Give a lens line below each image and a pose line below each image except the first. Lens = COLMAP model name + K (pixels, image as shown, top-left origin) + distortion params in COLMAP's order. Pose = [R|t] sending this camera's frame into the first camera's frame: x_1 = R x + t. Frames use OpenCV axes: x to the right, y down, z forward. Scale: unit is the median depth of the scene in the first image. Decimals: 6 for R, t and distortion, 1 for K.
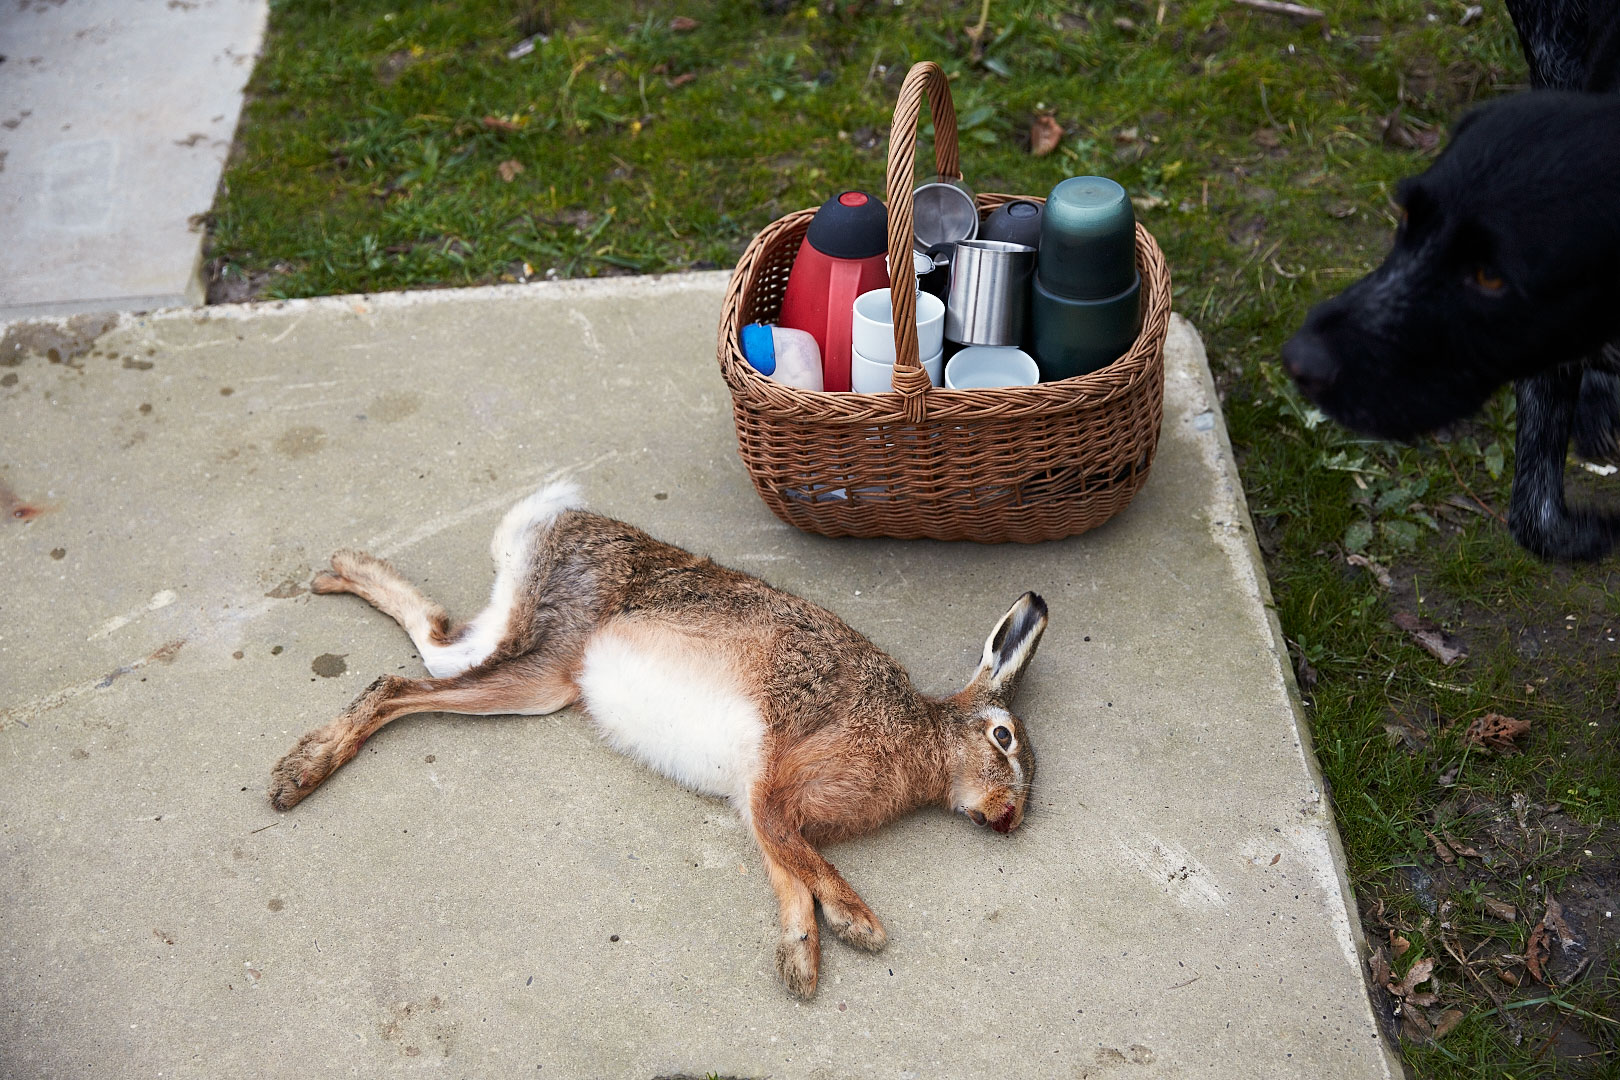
lens RADIAL K [[1651.7, 0, 810.0], [0, 1651.7, 540.0], [0, 0, 1]] dist [-0.014844, -0.004963]
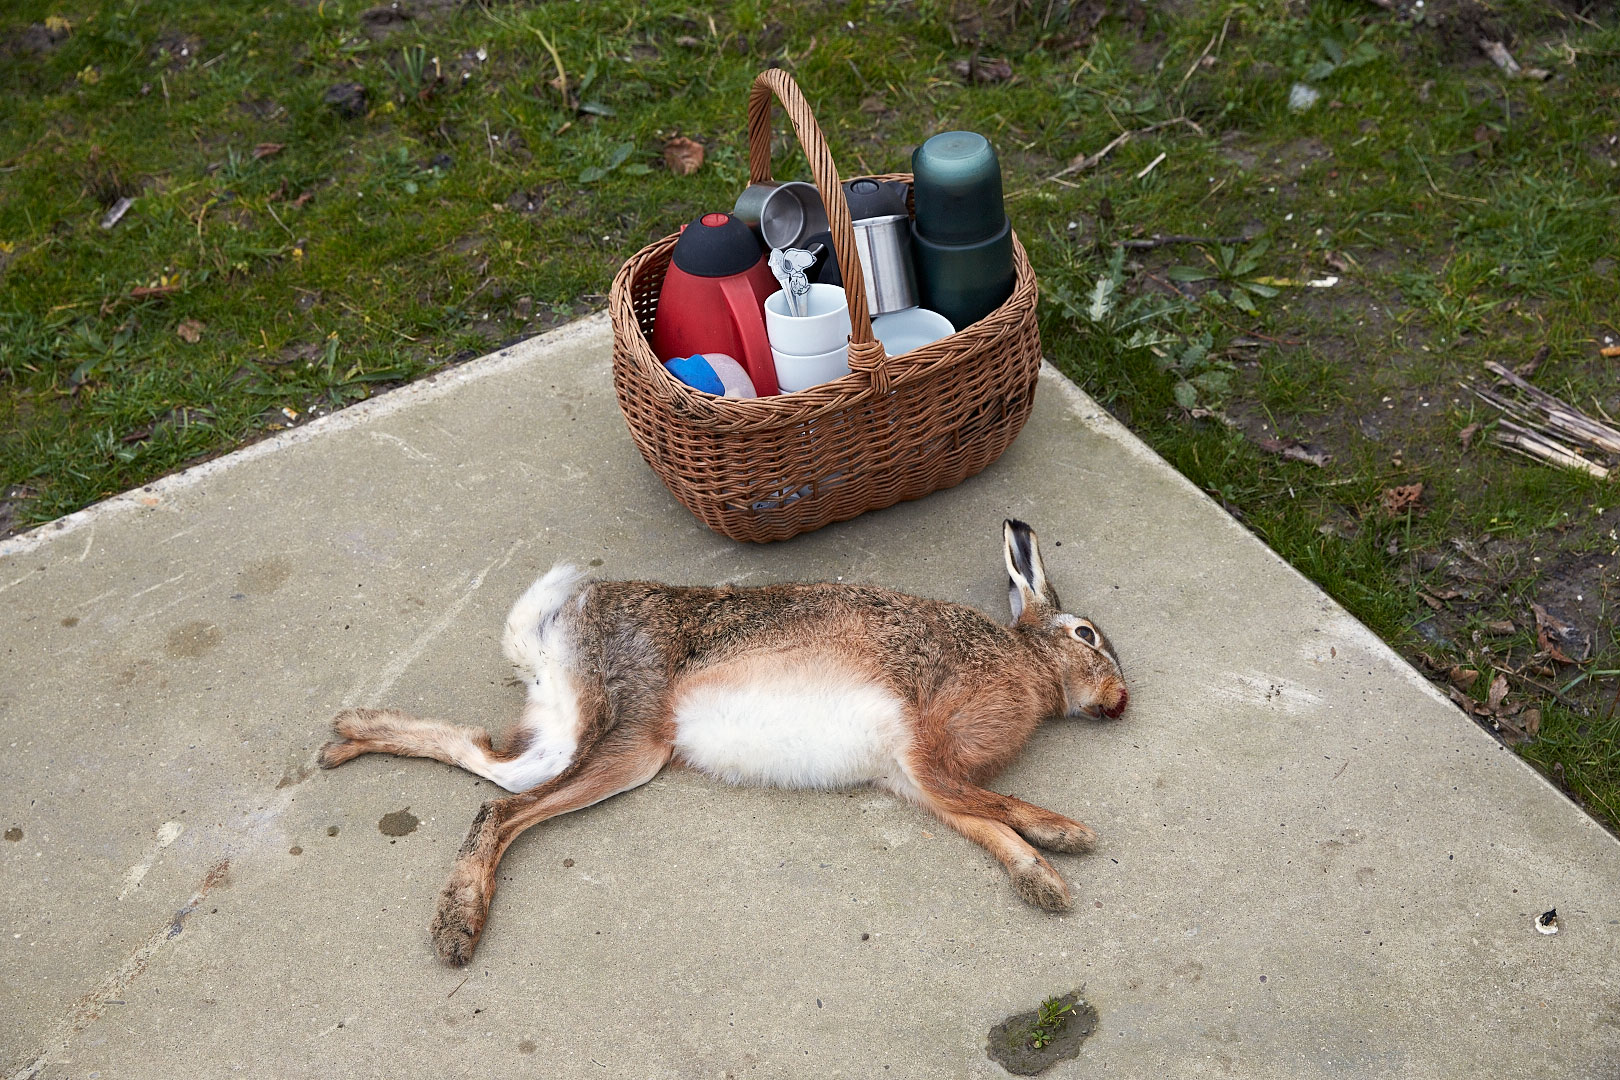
lens RADIAL K [[1651.7, 0, 810.0], [0, 1651.7, 540.0], [0, 0, 1]] dist [-0.014844, -0.004963]
pose [[0.900181, -0.322838, 0.292318, -0.306566], [0.332532, 0.942932, 0.017363, -0.016132], [-0.281242, 0.081575, 0.956164, 0.009451]]
